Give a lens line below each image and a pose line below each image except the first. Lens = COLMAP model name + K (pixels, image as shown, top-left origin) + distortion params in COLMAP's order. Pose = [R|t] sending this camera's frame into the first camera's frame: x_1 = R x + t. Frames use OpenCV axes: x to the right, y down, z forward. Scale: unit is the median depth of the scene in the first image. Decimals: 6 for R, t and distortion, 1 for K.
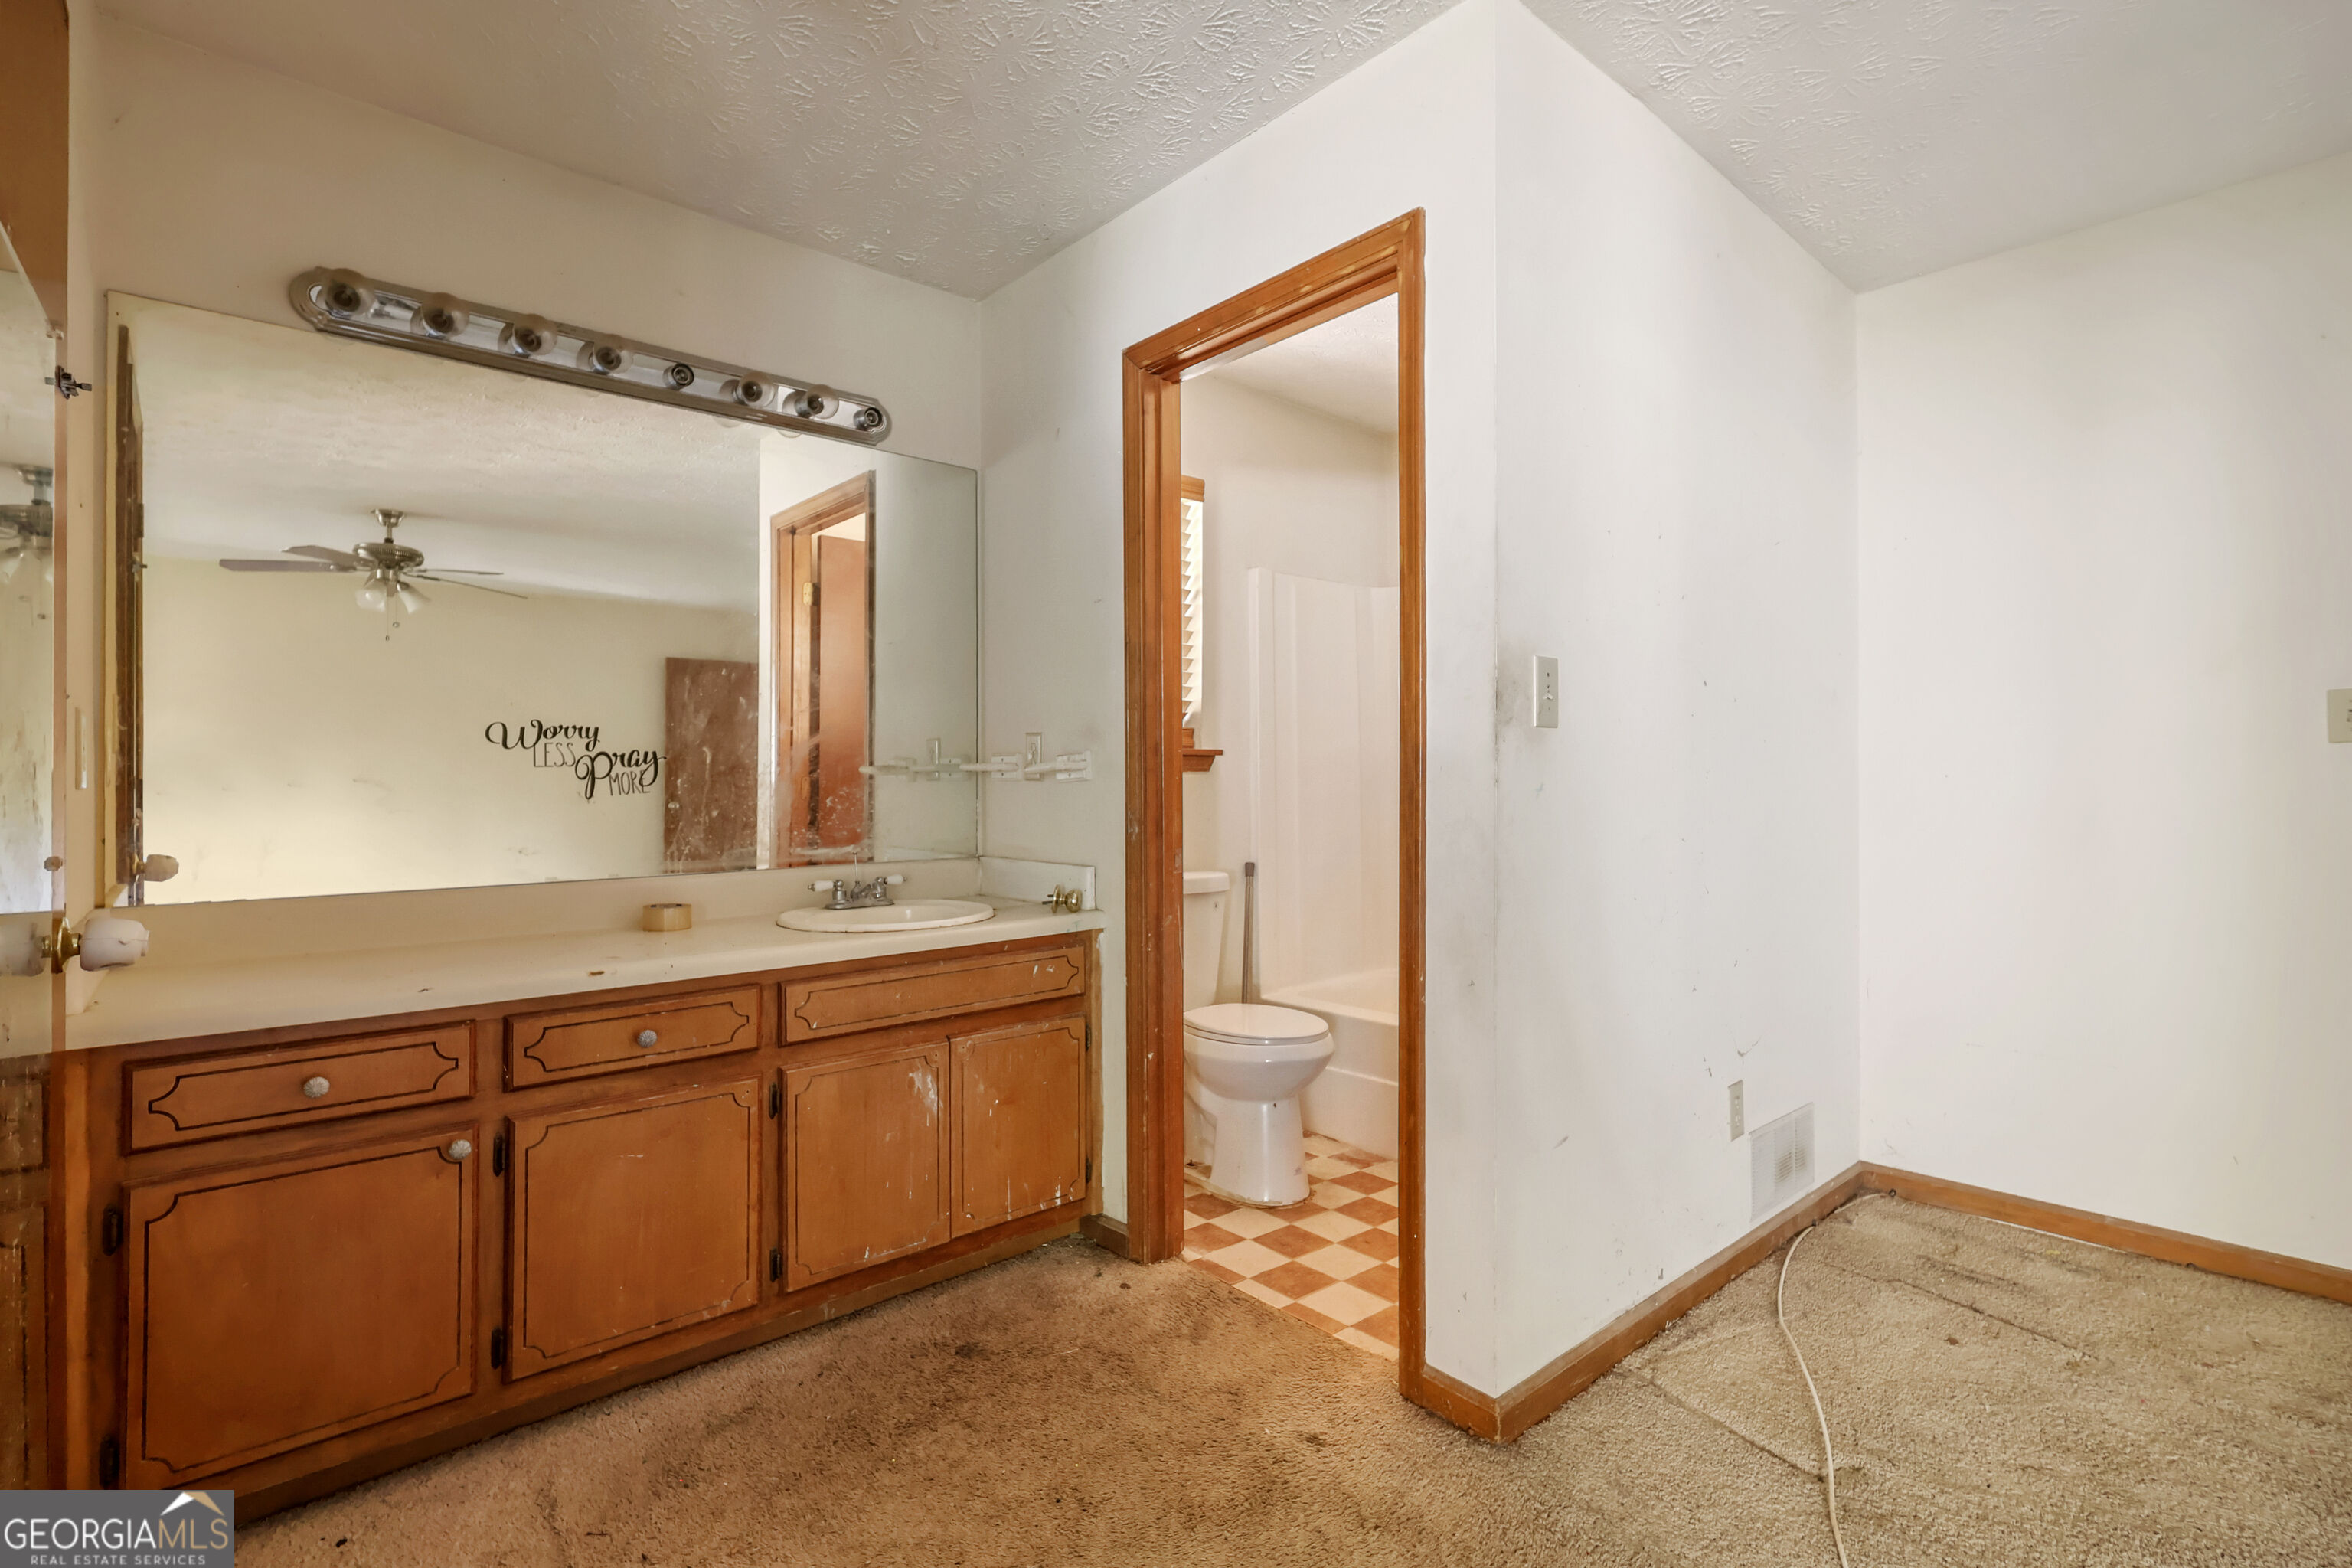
lens RADIAL K [[1134.2, 0, 1171.0], [0, 1134.2, 789.8], [0, 0, 1]] dist [-0.000517, -0.001028]
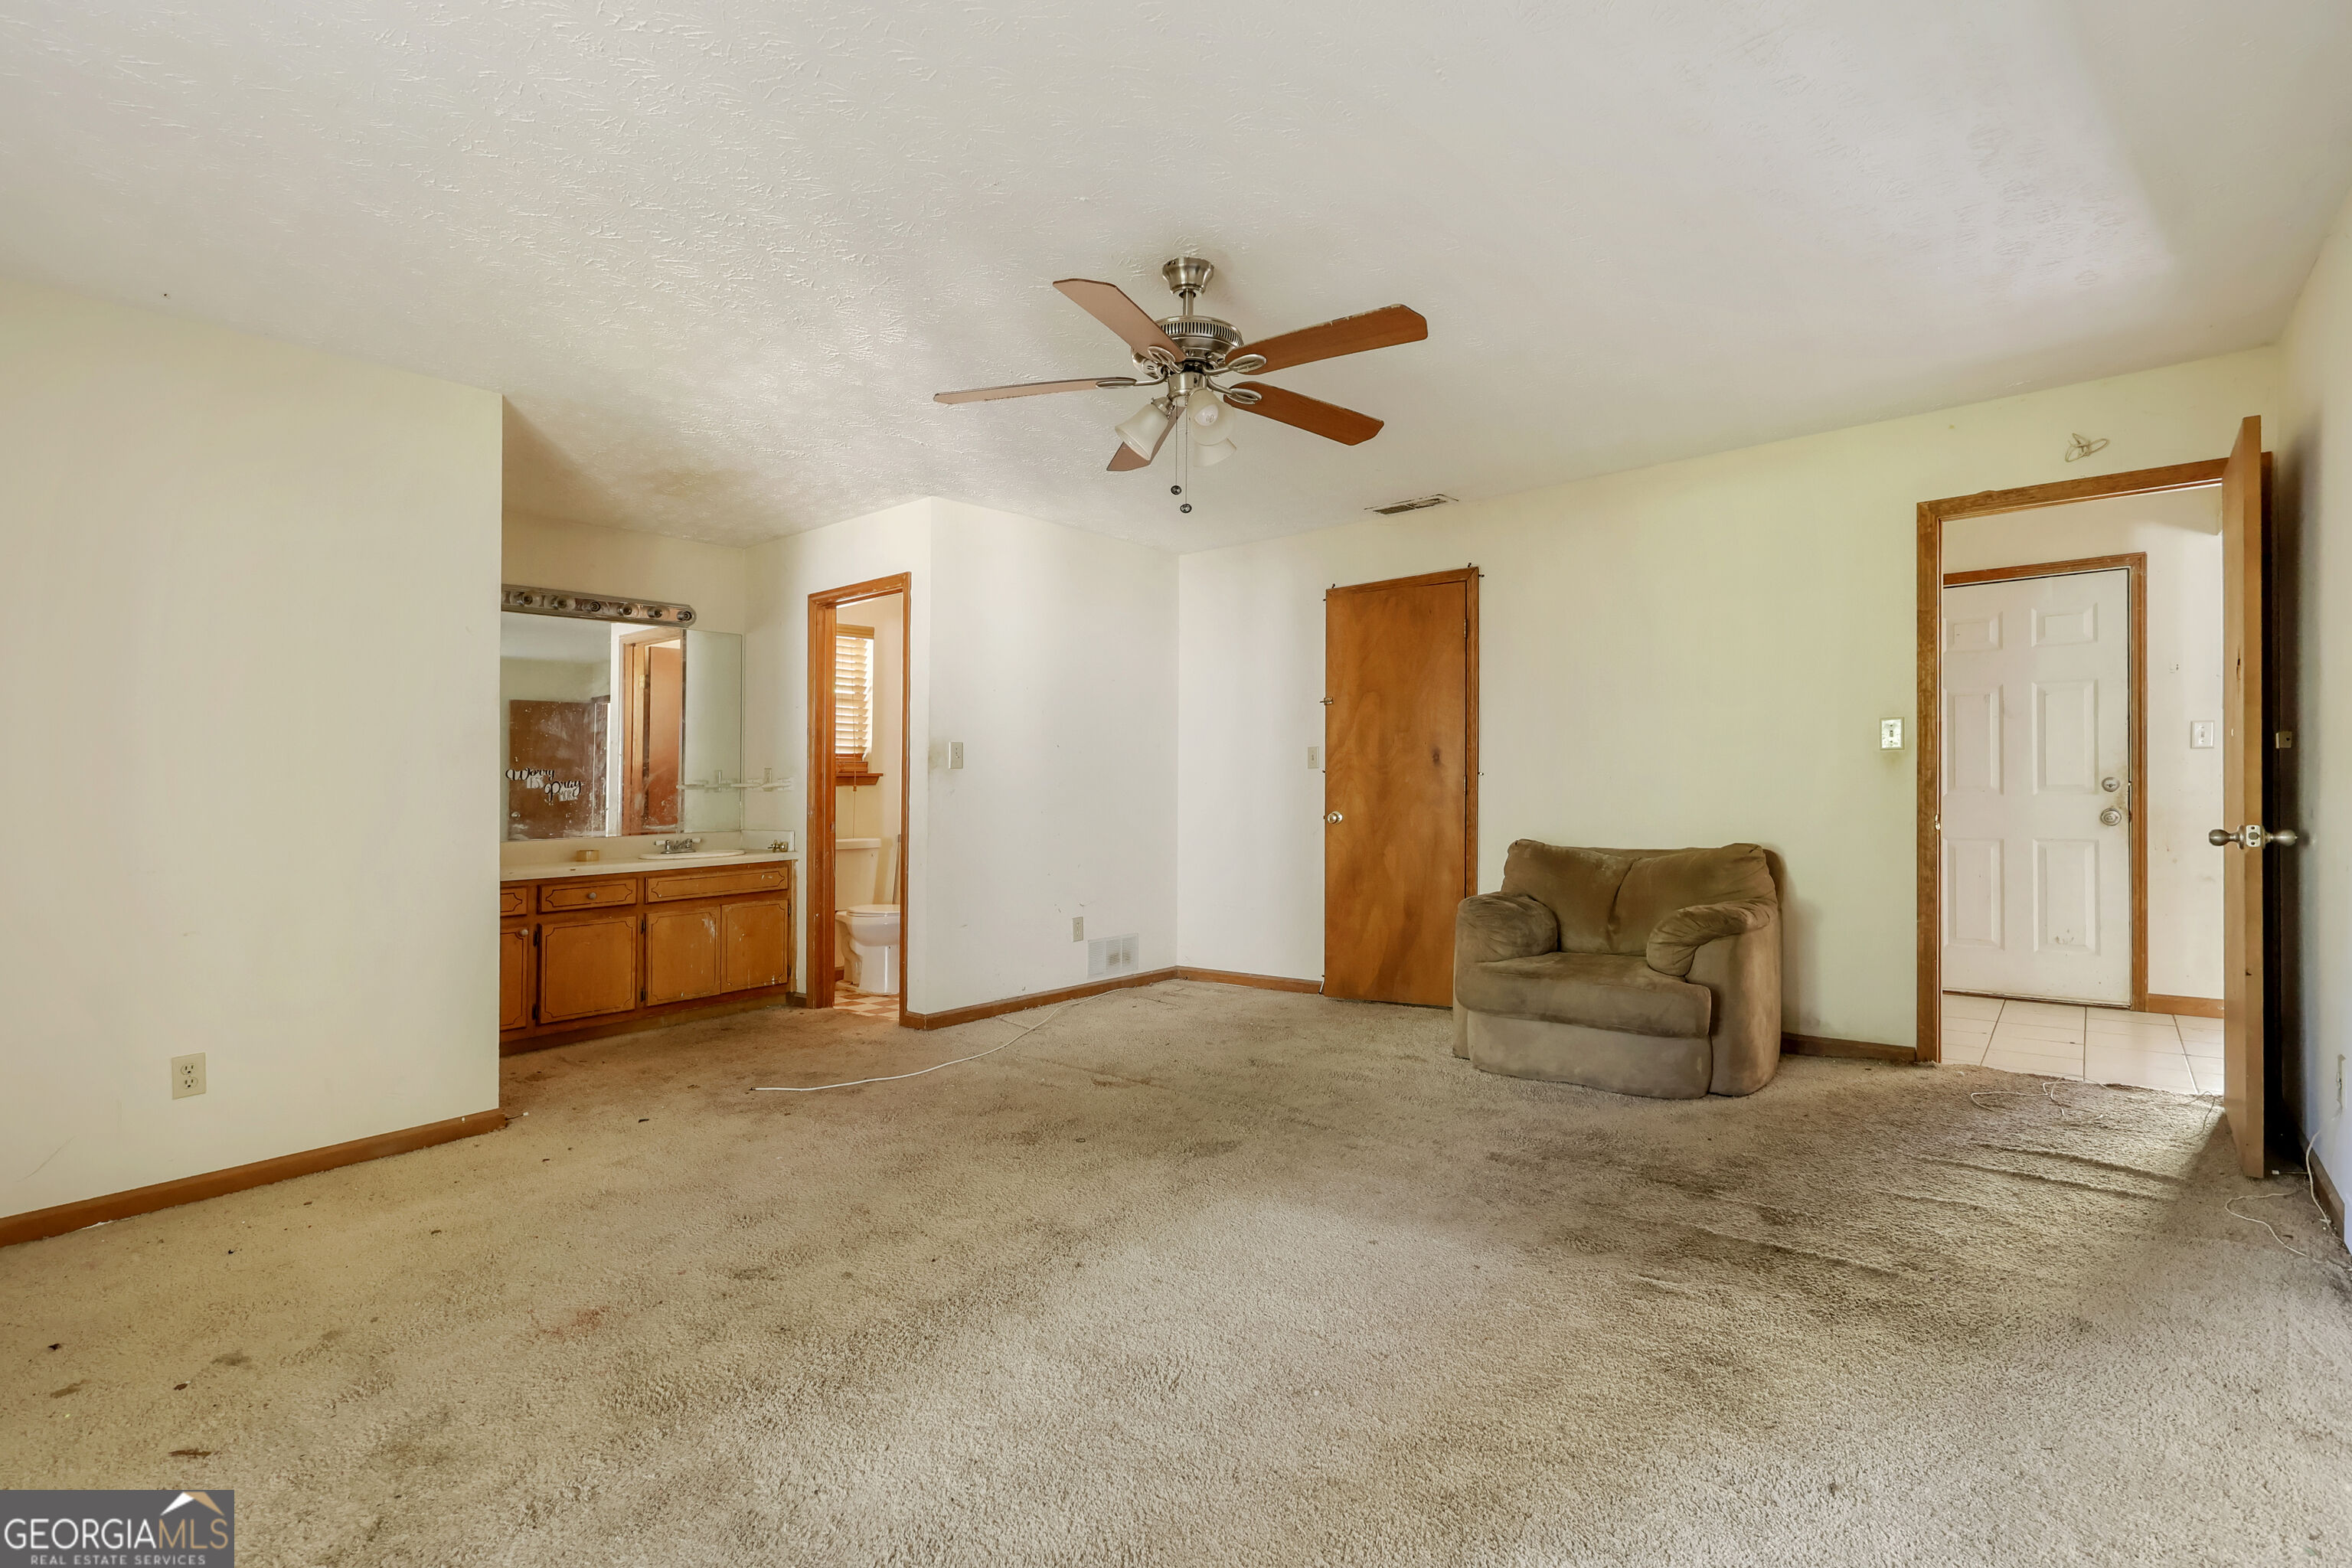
lens RADIAL K [[1134.2, 0, 1170.8], [0, 1134.2, 738.8], [0, 0, 1]] dist [-0.000517, -0.001028]
pose [[0.987730, -0.006380, 0.156038, 0.321294], [0.014375, 0.998637, -0.050166, 0.011650], [-0.155506, 0.051794, 0.986476, -1.312125]]
